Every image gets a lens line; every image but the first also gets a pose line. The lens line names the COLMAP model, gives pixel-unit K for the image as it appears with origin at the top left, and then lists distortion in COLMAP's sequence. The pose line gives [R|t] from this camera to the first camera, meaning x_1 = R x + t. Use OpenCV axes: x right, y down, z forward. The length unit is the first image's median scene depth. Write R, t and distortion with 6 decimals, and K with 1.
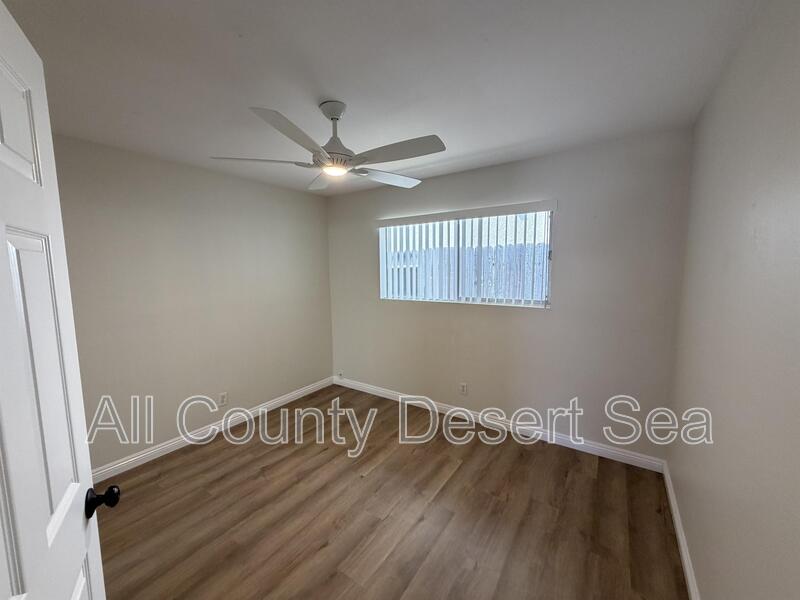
lens RADIAL K [[320.5, 0, 396.0], [0, 320.5, 298.5], [0, 0, 1]] dist [0.000102, 0.000204]
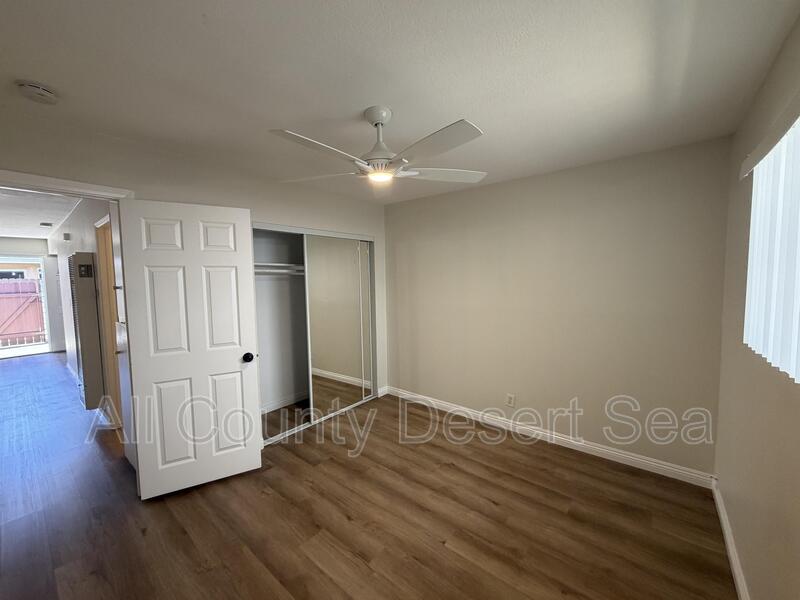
lens RADIAL K [[317.9, 0, 400.0], [0, 317.9, 300.0], [0, 0, 1]] dist [0.000297, 0.000143]
pose [[-0.073840, 0.092034, -0.993014, 0.697675], [-0.083381, 0.991676, 0.098110, -0.114661], [0.993778, 0.090043, -0.065552, 1.000351]]
